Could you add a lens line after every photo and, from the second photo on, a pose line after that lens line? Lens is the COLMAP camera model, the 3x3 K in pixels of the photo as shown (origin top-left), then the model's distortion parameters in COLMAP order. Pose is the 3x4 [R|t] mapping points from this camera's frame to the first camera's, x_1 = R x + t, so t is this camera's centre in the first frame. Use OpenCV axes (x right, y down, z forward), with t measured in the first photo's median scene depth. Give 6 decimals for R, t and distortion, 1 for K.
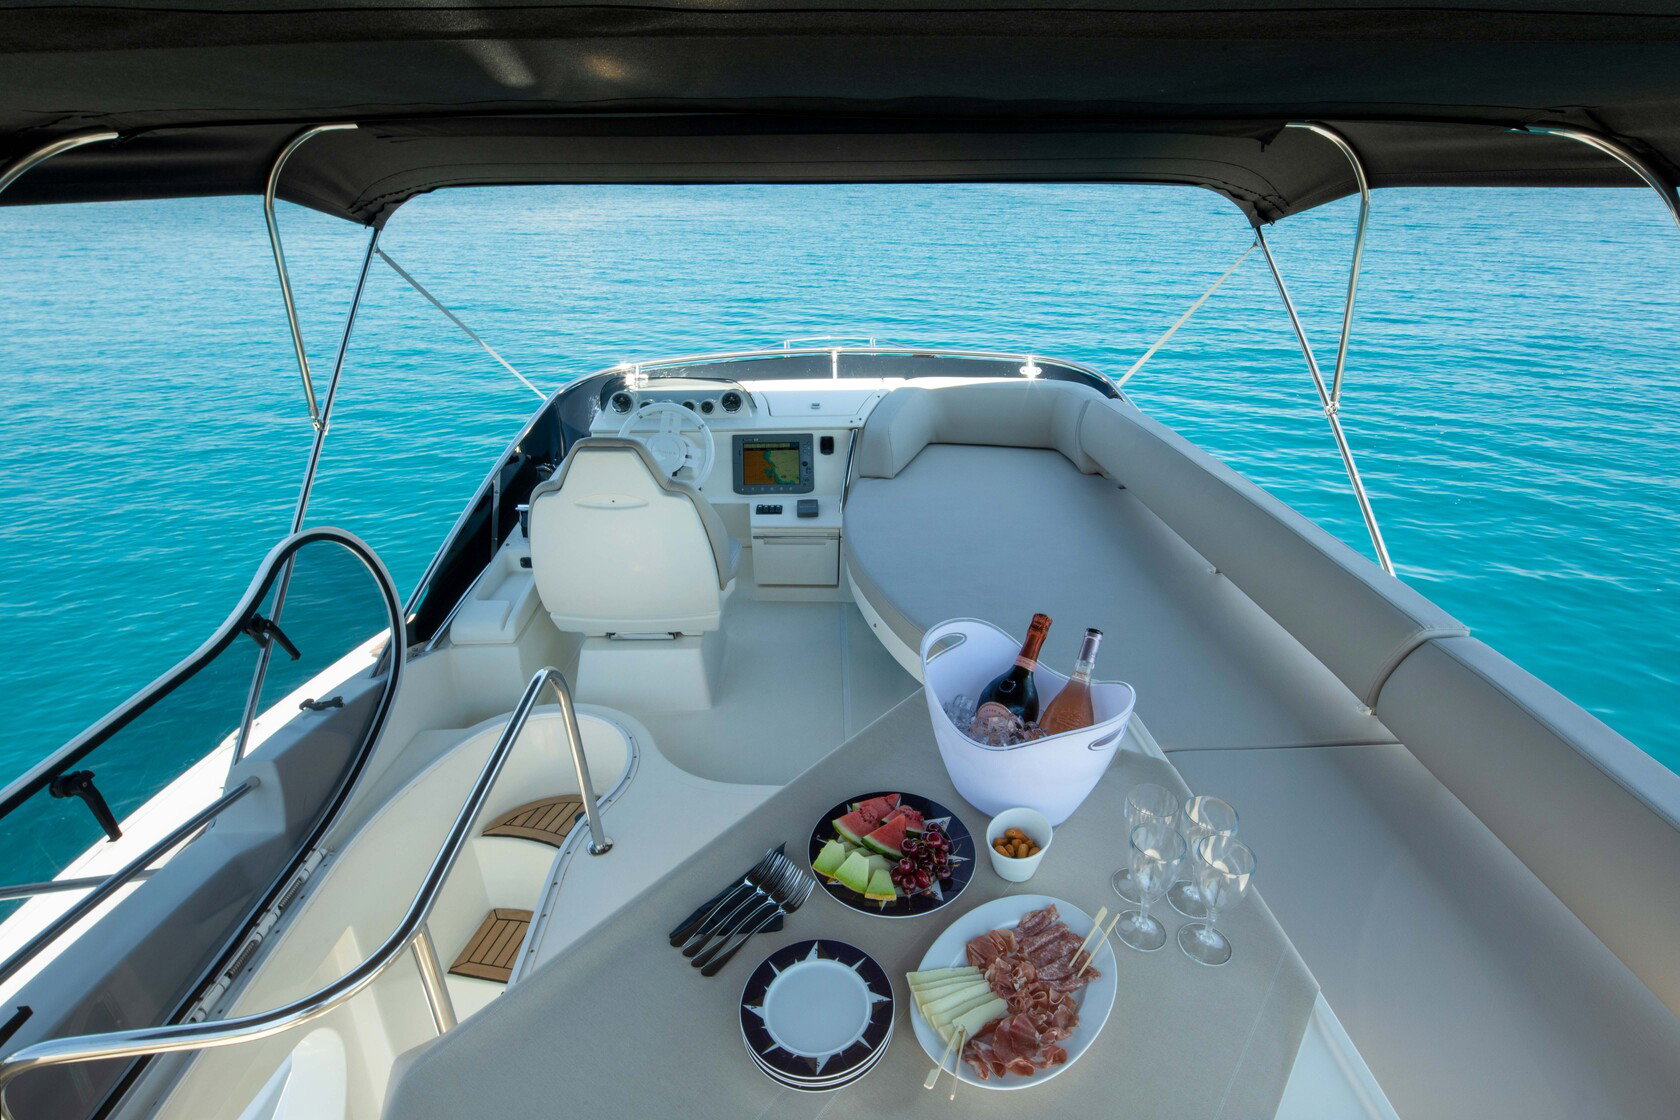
lens RADIAL K [[850.4, 0, 844.5], [0, 850.4, 548.9], [0, 0, 1]] dist [-0.021800, 0.000464]
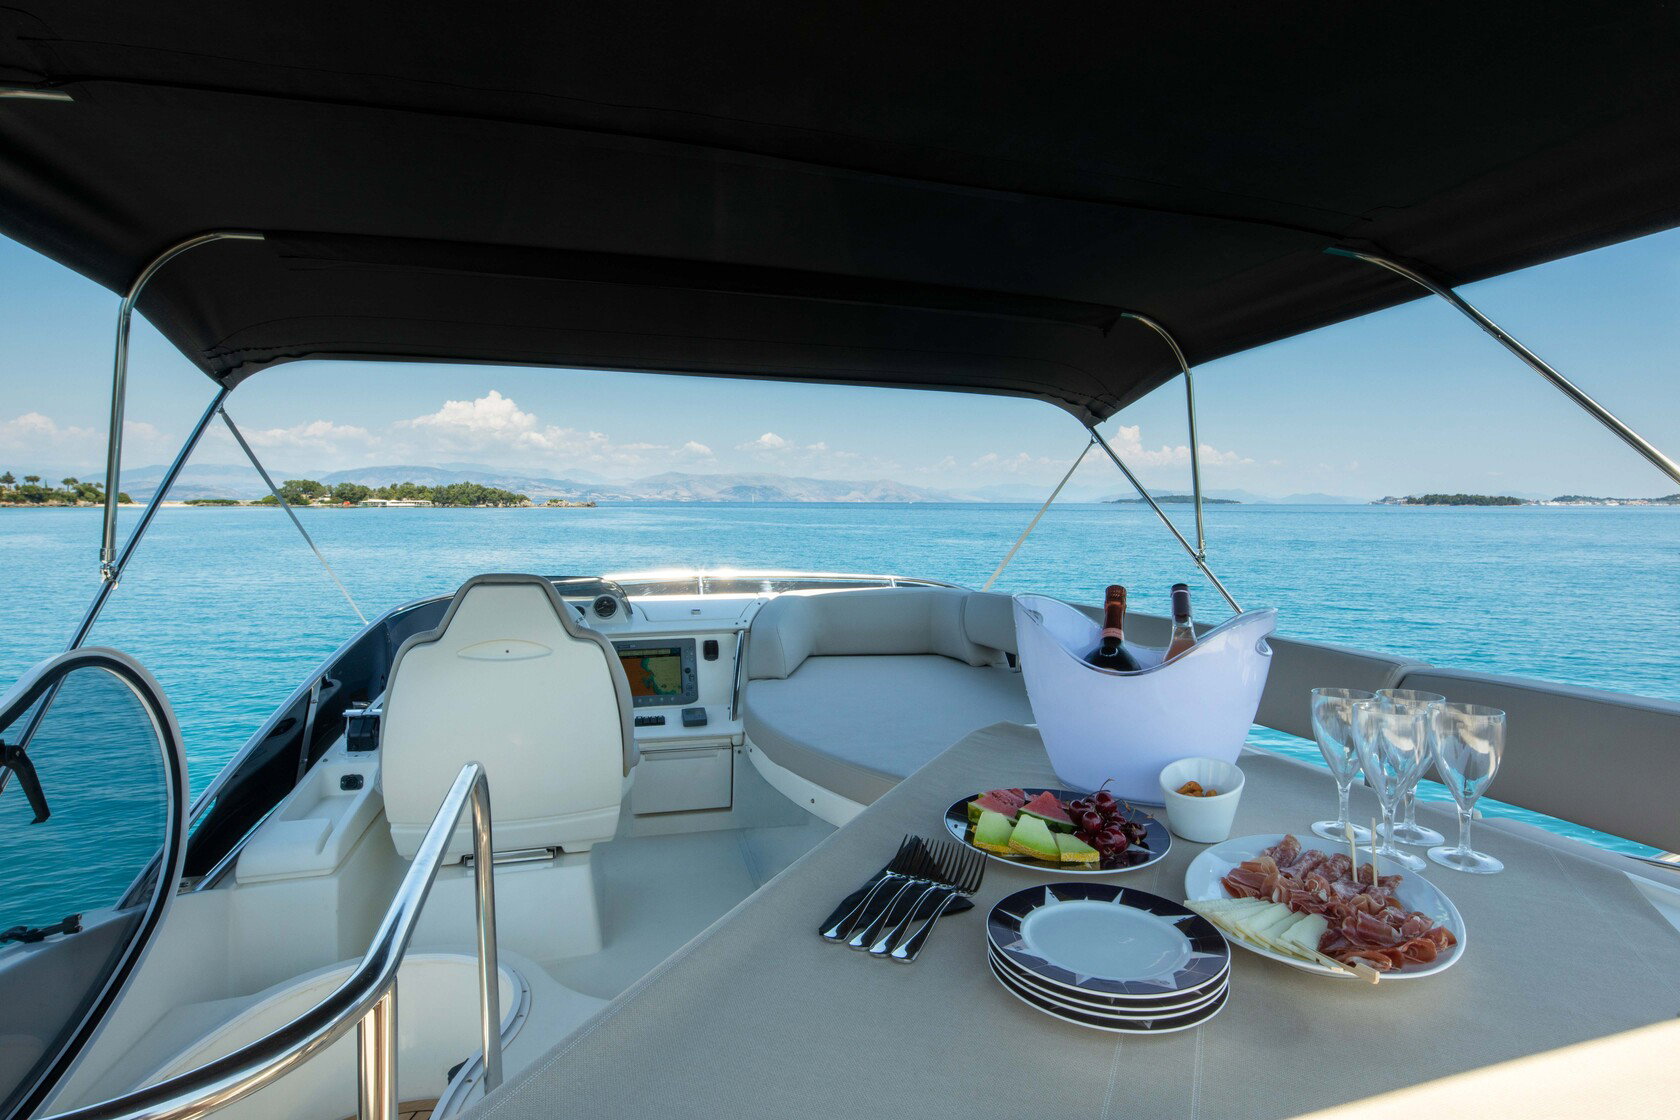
lens RADIAL K [[850.4, 0, 859.8], [0, 850.4, 489.9], [0, 0, 1]] dist [-0.021800, 0.000464]
pose [[0.965716, -0.000634, 0.259602, -0.124348], [0.114329, 0.898838, -0.423108, 0.156352], [-0.233072, 0.438282, 0.868094, 0.104679]]
